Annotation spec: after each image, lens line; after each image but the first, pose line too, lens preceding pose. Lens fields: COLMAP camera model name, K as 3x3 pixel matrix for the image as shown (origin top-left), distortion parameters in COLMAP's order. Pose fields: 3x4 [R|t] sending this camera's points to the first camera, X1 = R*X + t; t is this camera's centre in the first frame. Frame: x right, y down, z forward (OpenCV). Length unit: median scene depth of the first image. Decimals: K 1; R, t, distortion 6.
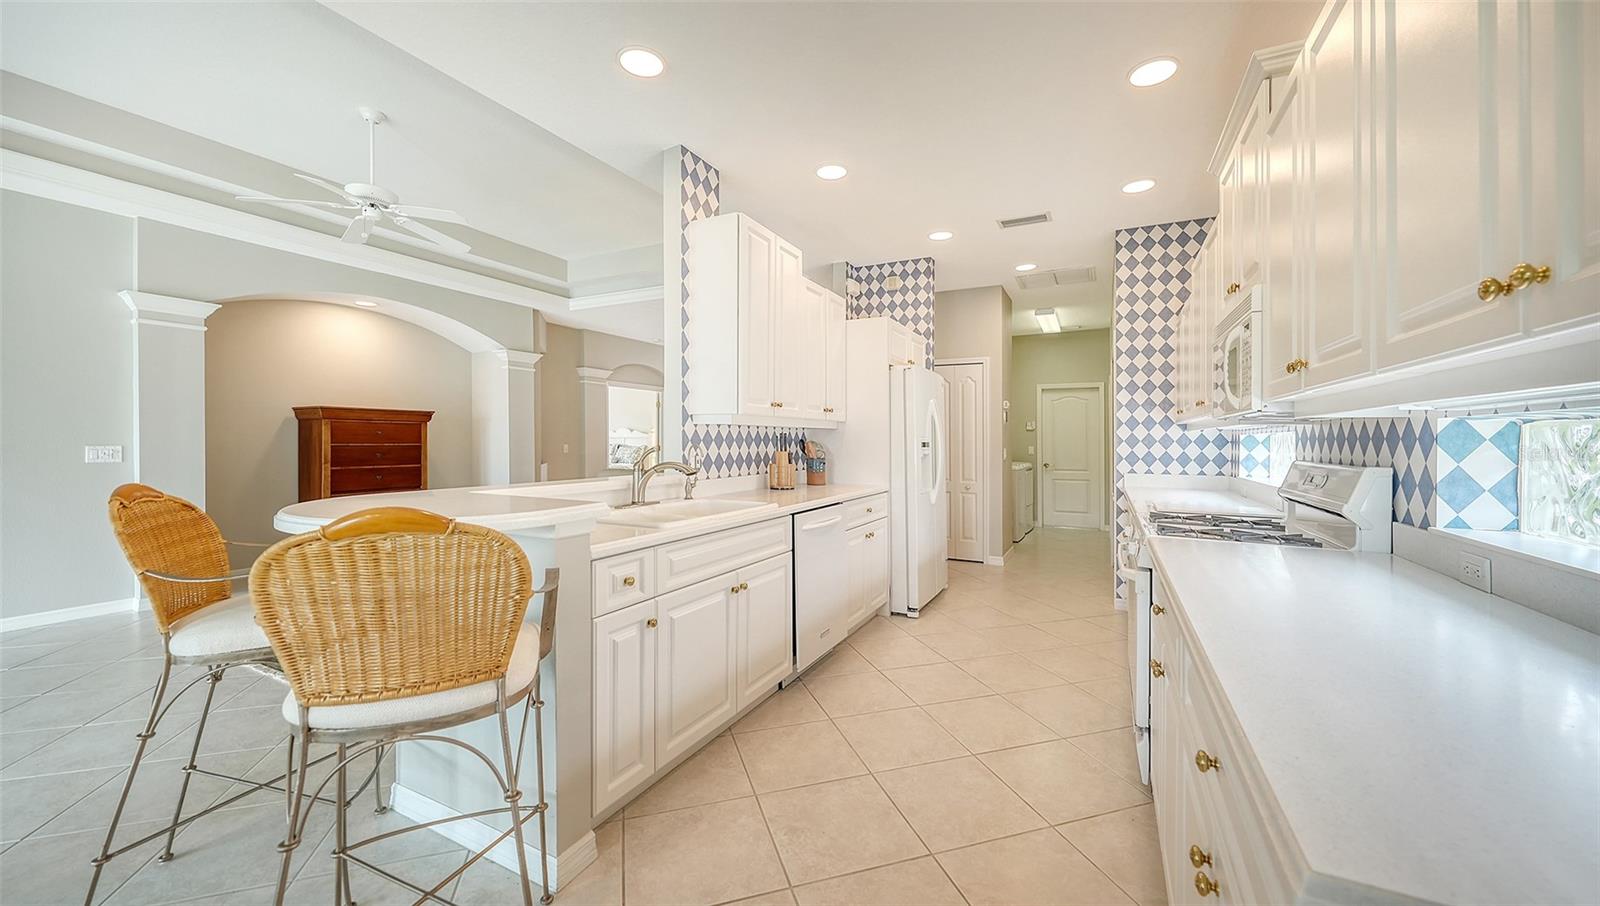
lens RADIAL K [[577.8, 0, 814.4], [0, 577.8, 441.9], [0, 0, 1]] dist [-0.001969, 0.000010]
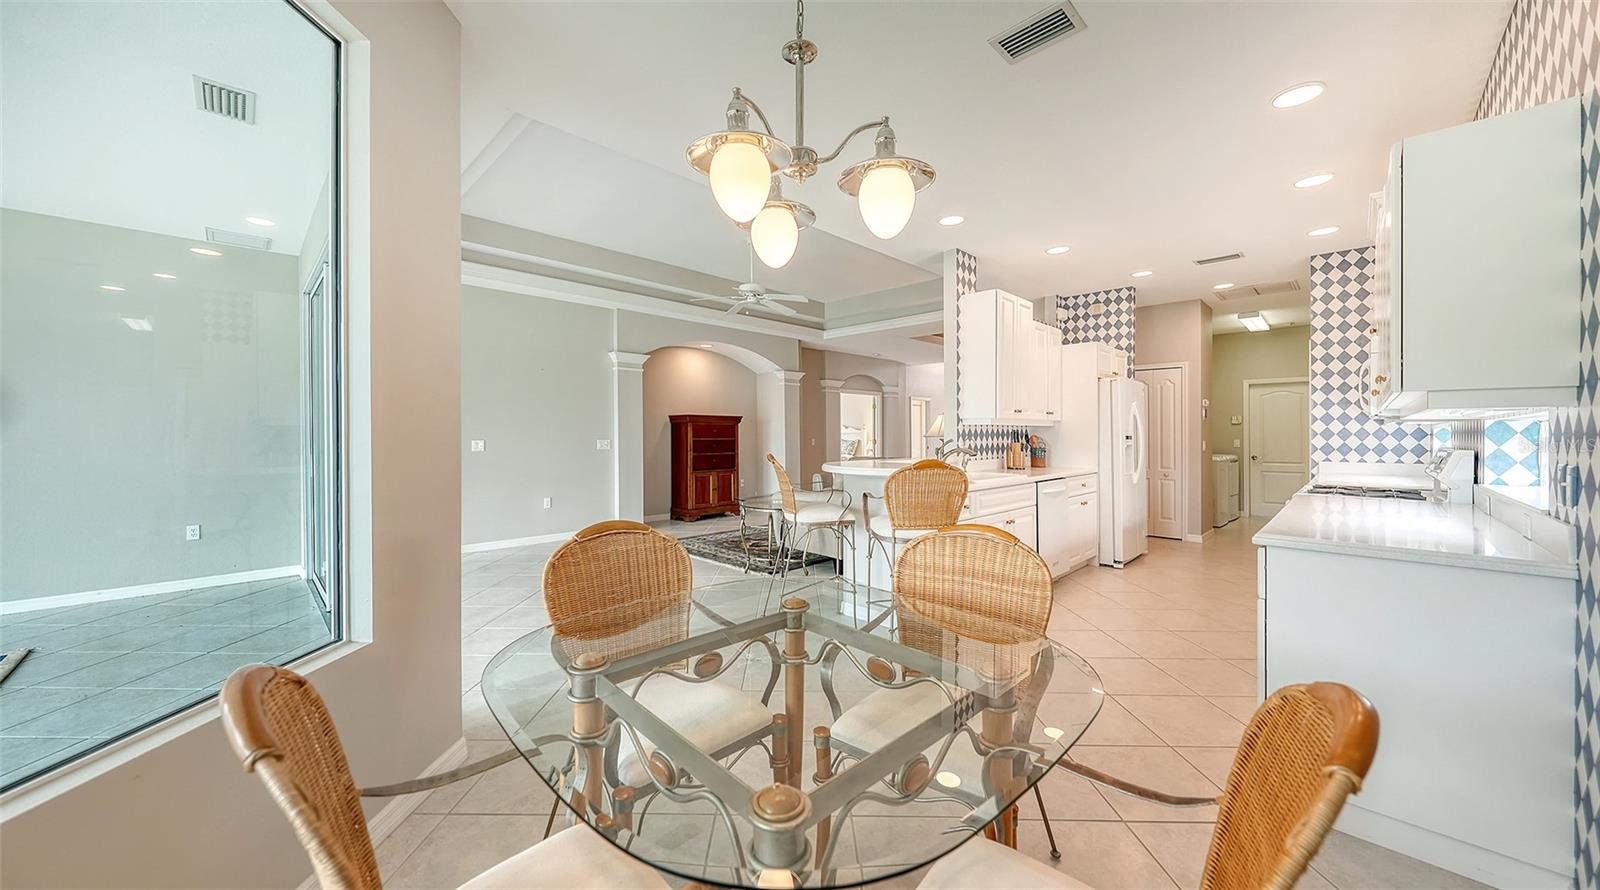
lens RADIAL K [[565.5, 0, 794.0], [0, 565.5, 441.5], [0, 0, 1]] dist [-0.001856, -0.000517]
pose [[0.947869, -0.001070, -0.318659, -0.114570], [0.003729, 0.999963, 0.007735, 0.000607], [0.318639, -0.008520, 0.947838, -0.438662]]
